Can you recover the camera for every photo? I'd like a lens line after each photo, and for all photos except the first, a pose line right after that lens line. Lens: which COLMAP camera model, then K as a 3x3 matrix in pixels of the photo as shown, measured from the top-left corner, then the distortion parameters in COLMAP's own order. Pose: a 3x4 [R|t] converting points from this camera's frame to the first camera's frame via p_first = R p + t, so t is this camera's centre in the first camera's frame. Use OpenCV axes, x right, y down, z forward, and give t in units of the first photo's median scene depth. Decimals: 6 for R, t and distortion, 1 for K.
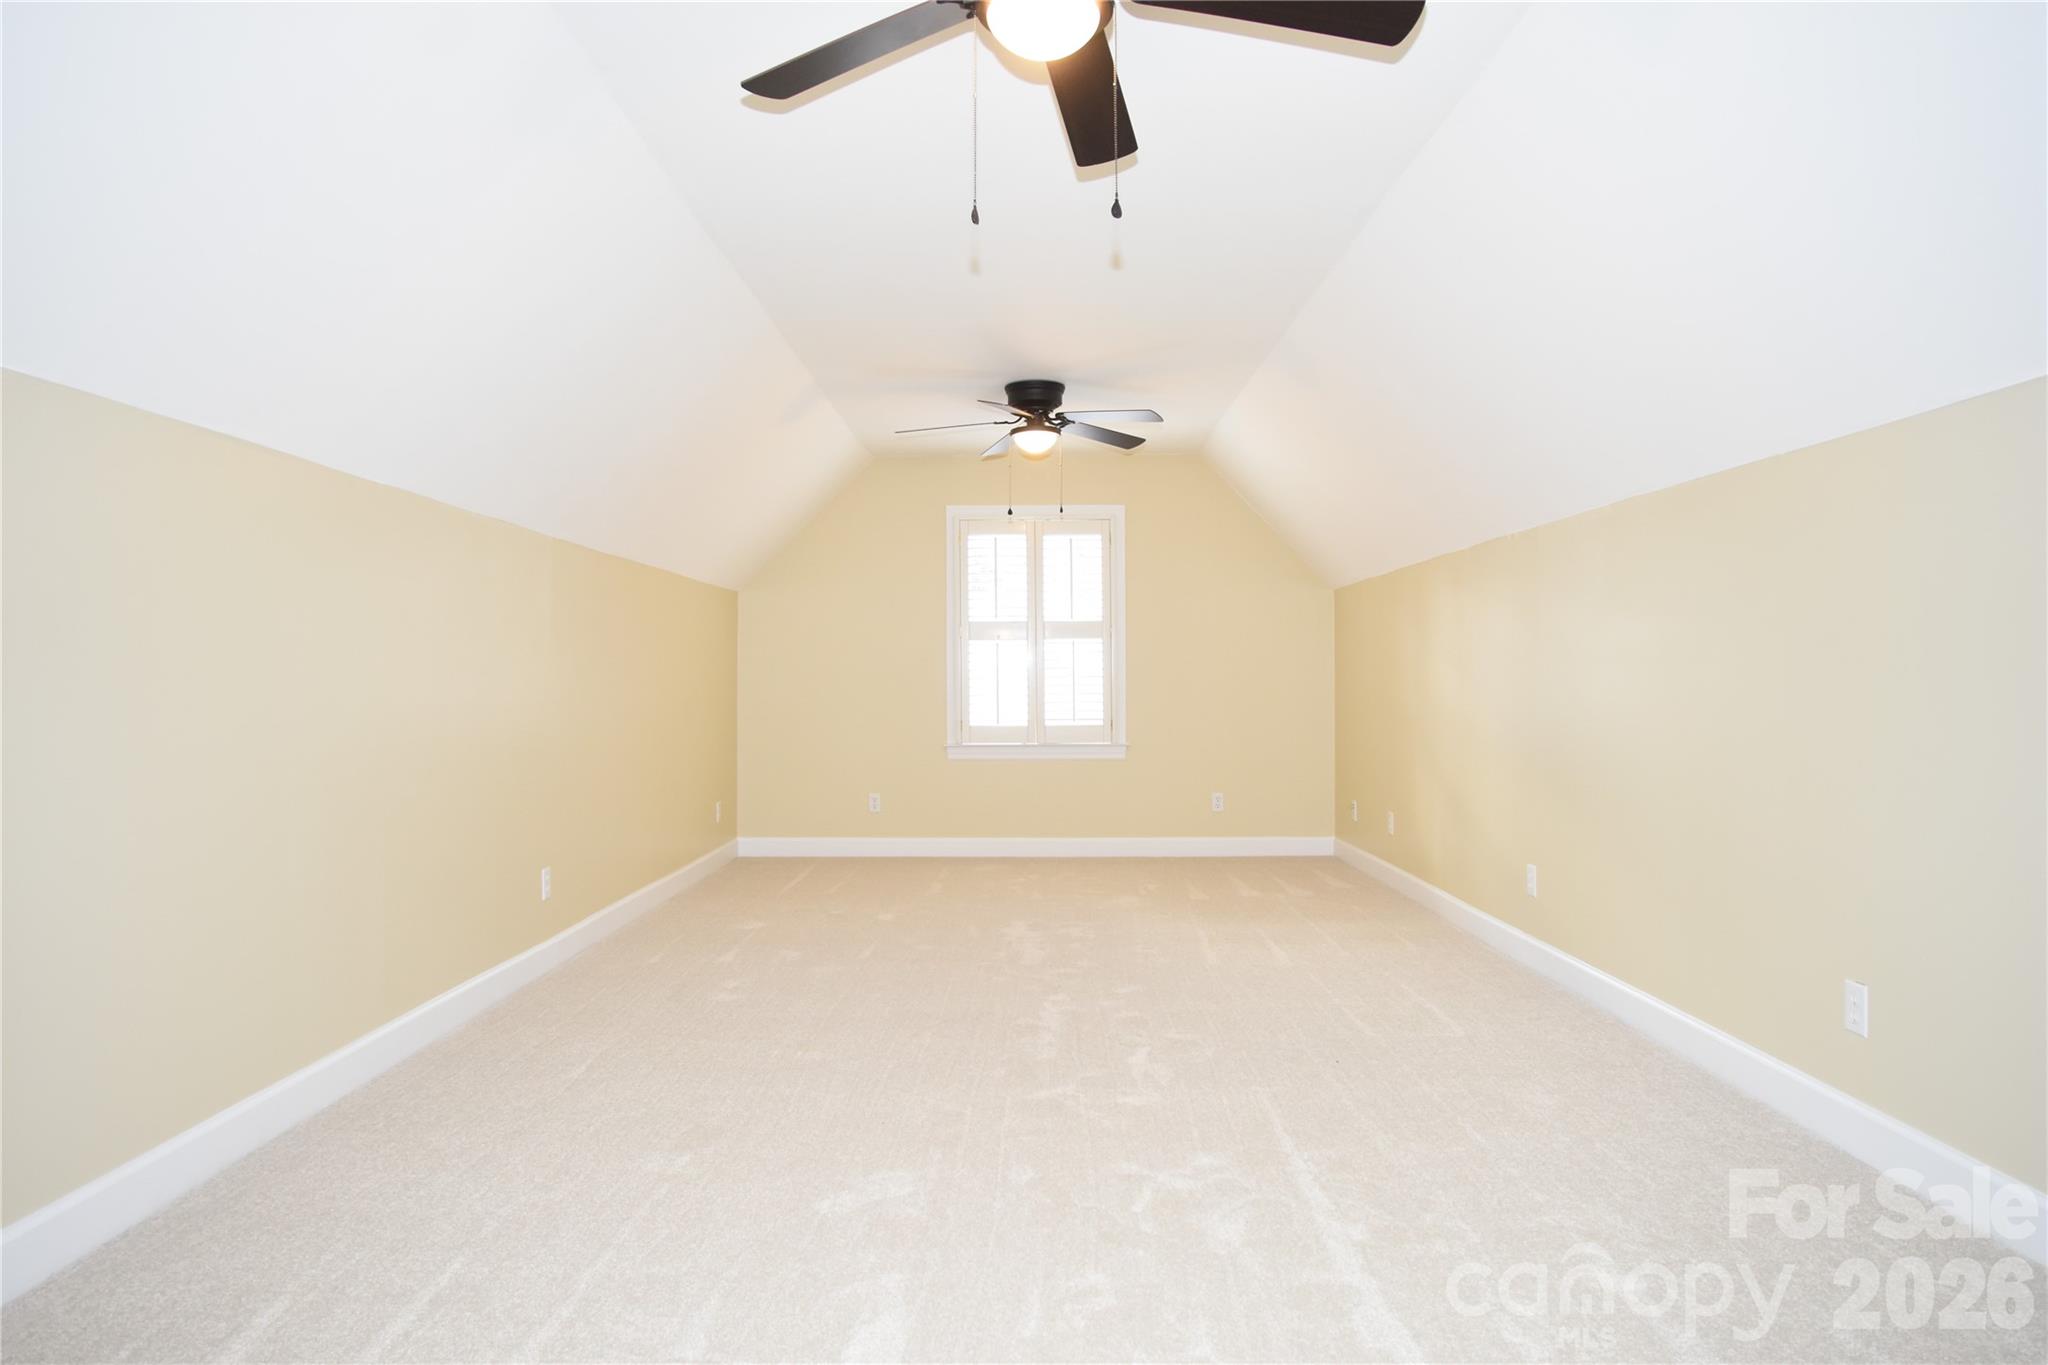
lens RADIAL K [[1253.0, 0, 1028.6], [0, 1253.0, 688.9], [0, 0, 1]] dist [-0.022802, 0.000399]
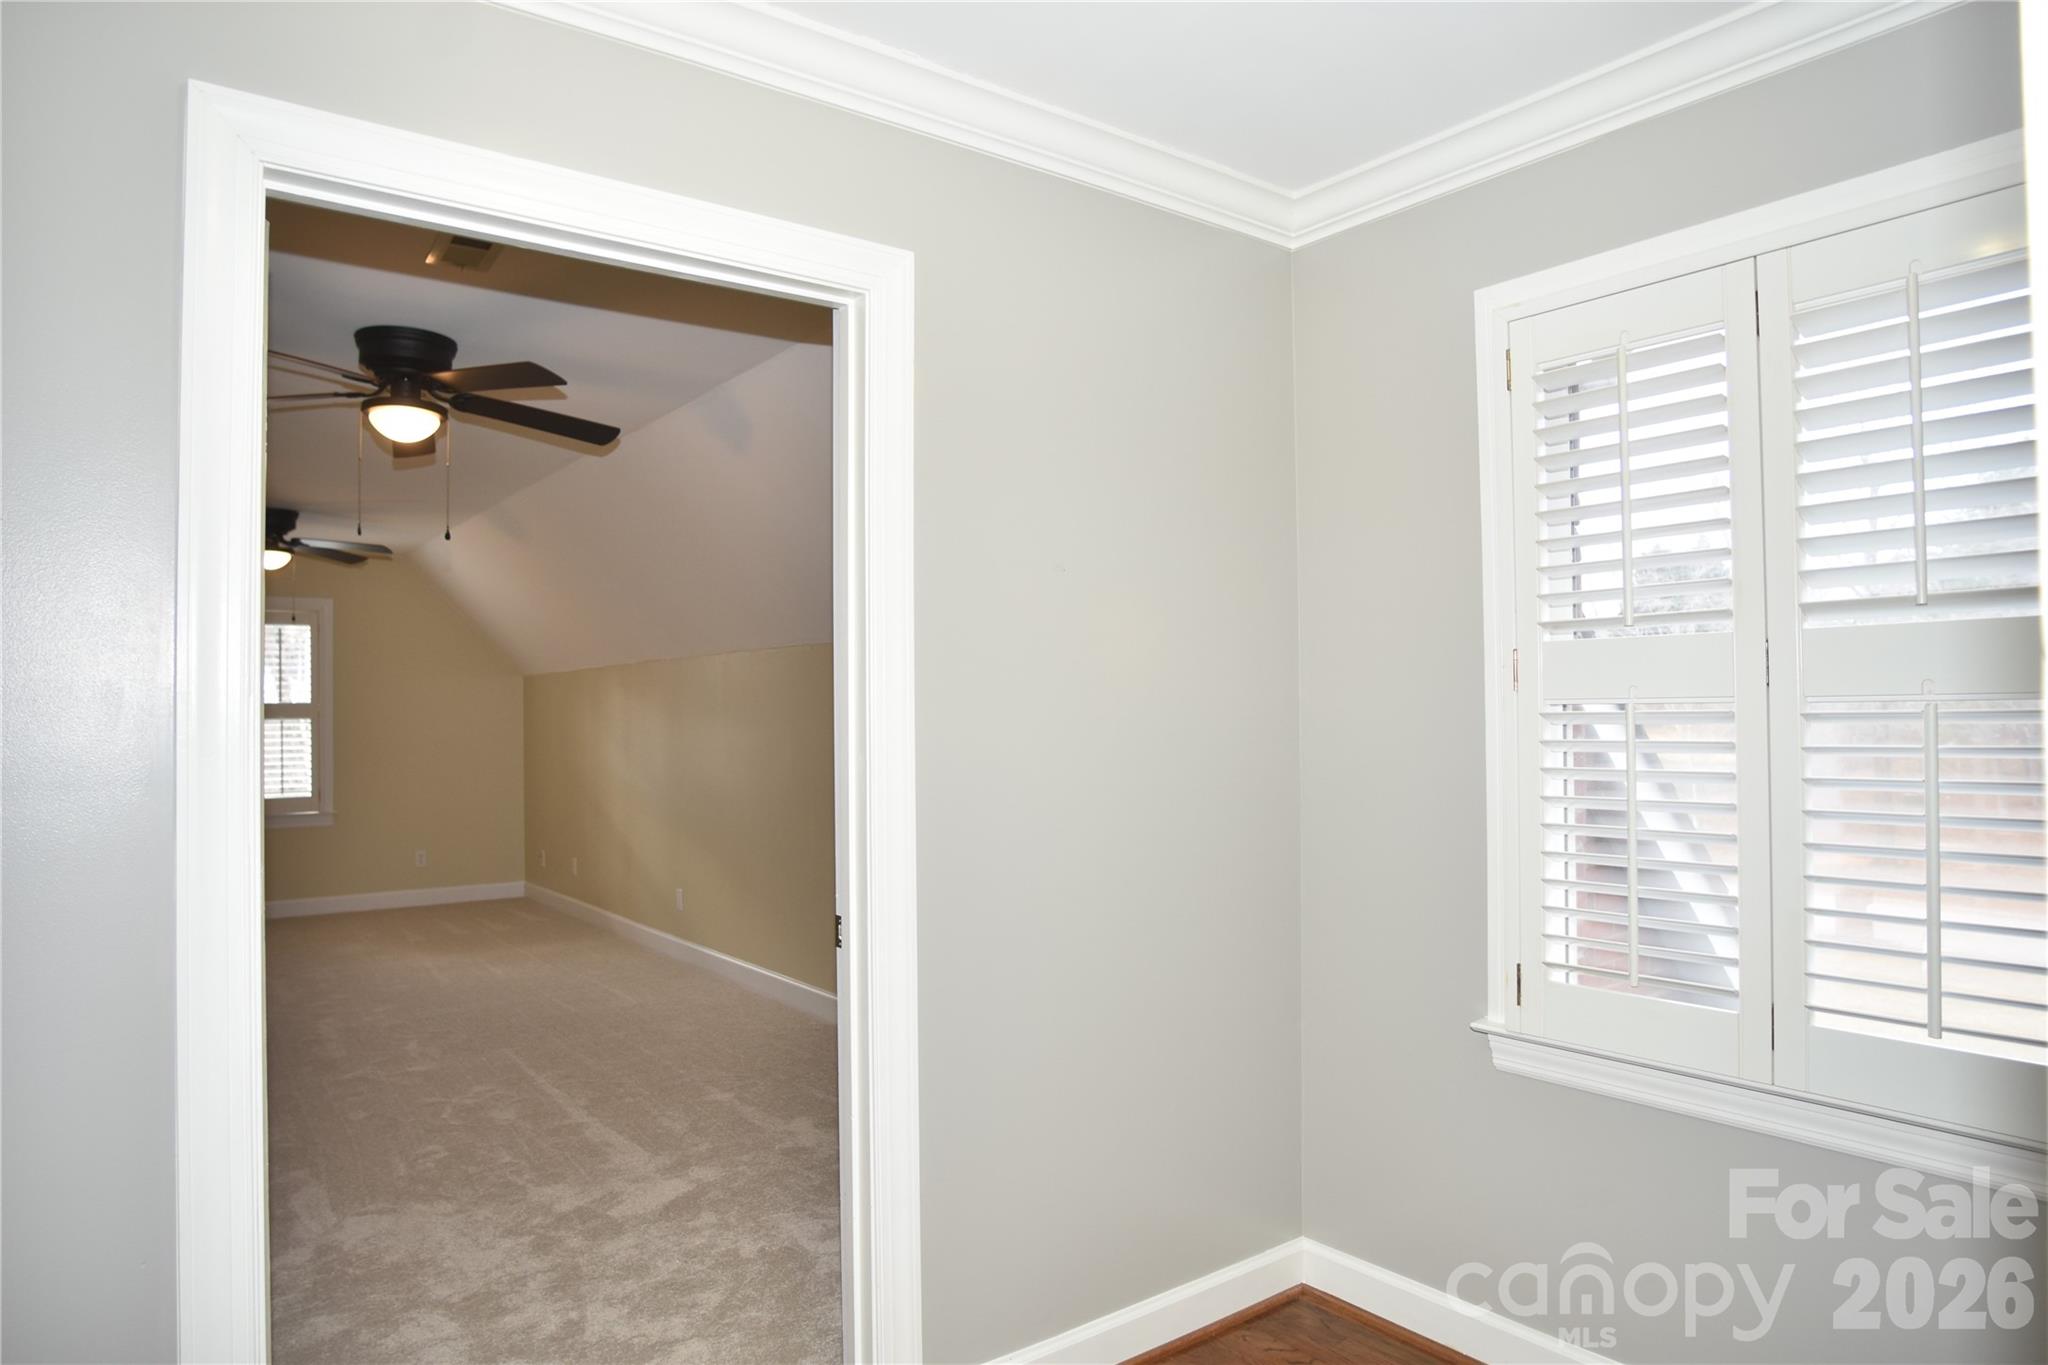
lens RADIAL K [[1253.0, 0, 1028.6], [0, 1253.0, 688.9], [0, 0, 1]] dist [-0.022802, 0.000399]
pose [[0.795589, 0.011778, 0.605722, -0.161873], [0.005964, 0.999610, -0.027270, -0.050960], [-0.605807, 0.025308, 0.795209, -0.420146]]
